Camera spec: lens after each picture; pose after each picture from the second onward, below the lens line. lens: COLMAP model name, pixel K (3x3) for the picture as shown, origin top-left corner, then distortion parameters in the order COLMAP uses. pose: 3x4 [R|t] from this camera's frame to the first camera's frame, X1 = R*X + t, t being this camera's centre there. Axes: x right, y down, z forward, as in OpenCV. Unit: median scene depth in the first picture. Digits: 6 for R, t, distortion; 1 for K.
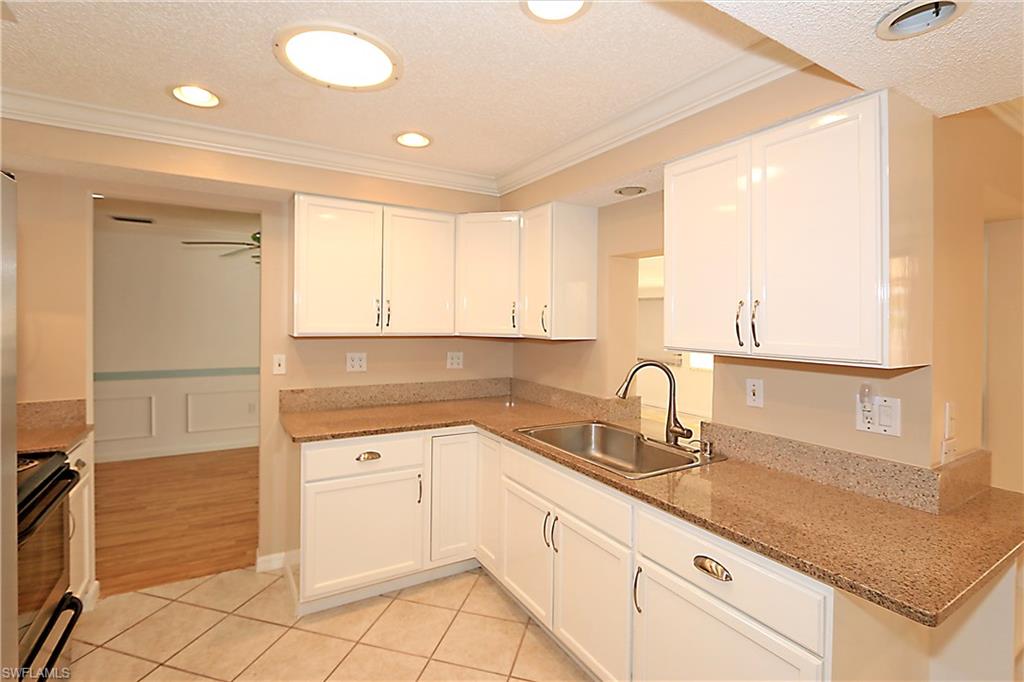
lens RADIAL K [[472.2, 0, 502.8], [0, 472.2, 322.5], [0, 0, 1]] dist [-0.025708, 0.005006]
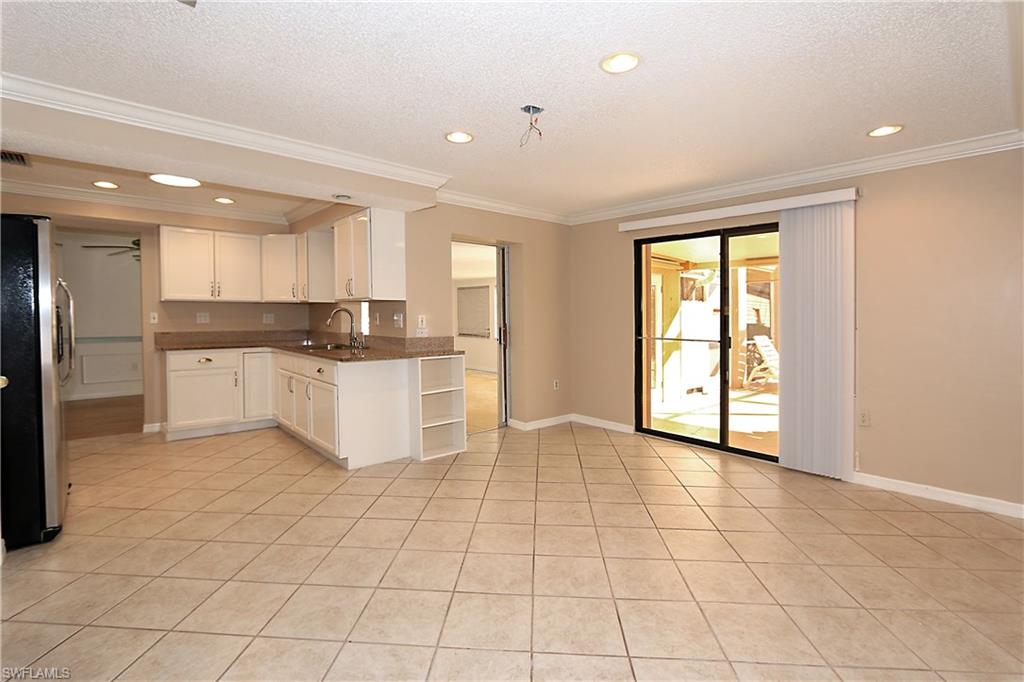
lens RADIAL K [[472.2, 0, 506.0], [0, 472.2, 325.7], [0, 0, 1]] dist [-0.025708, 0.005006]
pose [[0.981462, -0.017660, 0.190841, 0.538683], [0.014212, 0.999710, 0.019424, 0.109093], [-0.191129, -0.016352, 0.981429, -1.076109]]
